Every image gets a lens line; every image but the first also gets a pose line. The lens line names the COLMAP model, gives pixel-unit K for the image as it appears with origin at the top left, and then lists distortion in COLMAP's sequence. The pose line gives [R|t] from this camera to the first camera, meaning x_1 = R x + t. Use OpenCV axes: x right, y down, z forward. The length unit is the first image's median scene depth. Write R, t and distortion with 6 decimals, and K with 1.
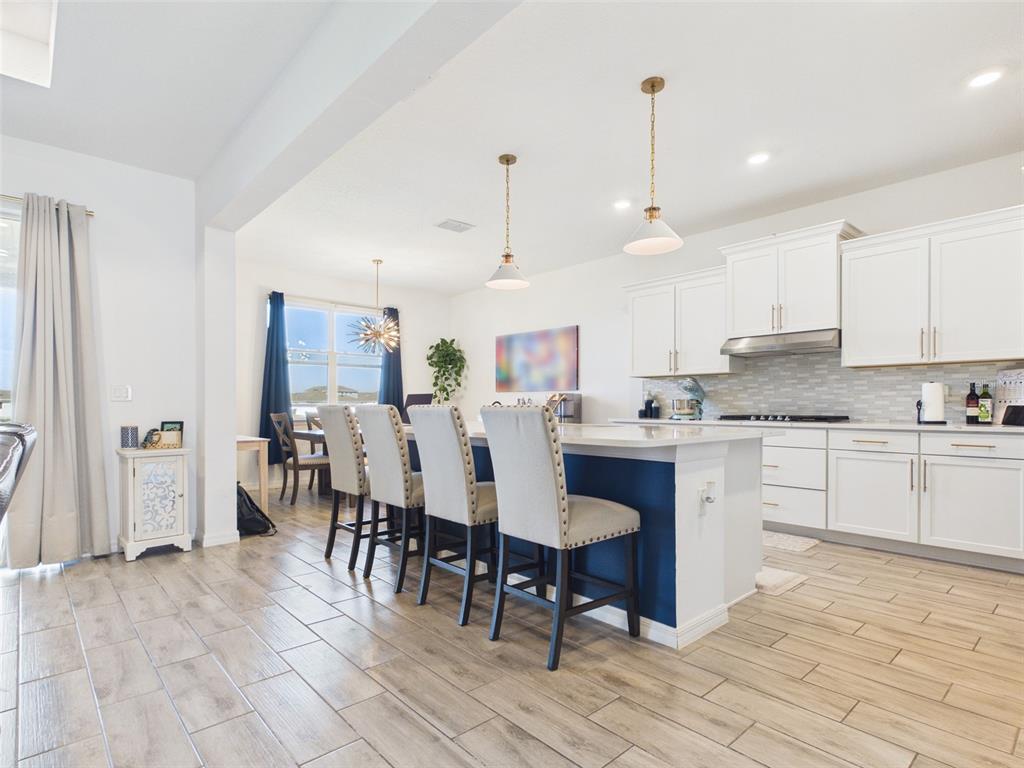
lens RADIAL K [[541.0, 0, 511.6], [0, 541.0, 401.8], [0, 0, 1]] dist [0.003667, 0.000666]
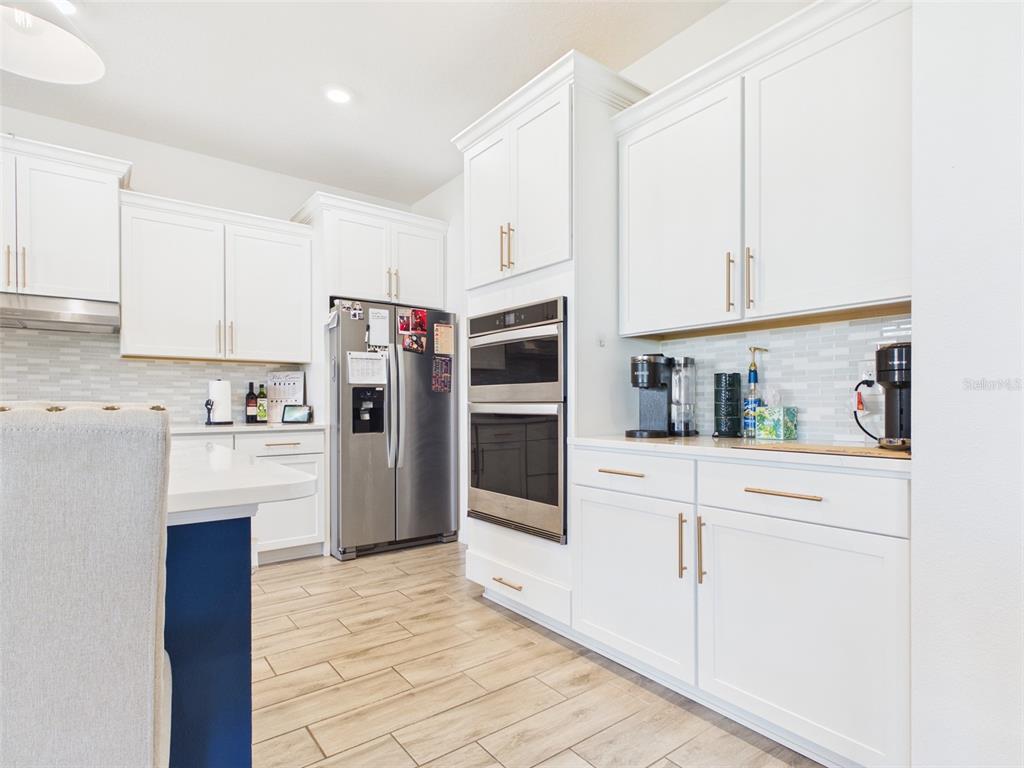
lens RADIAL K [[541.0, 0, 511.6], [0, 541.0, 401.8], [0, 0, 1]] dist [0.003667, 0.000666]
pose [[0.084225, 0.004005, 0.996439, -0.113403], [-0.005067, 0.999981, -0.003591, 0.002203], [-0.996434, -0.004747, 0.084244, 0.429931]]
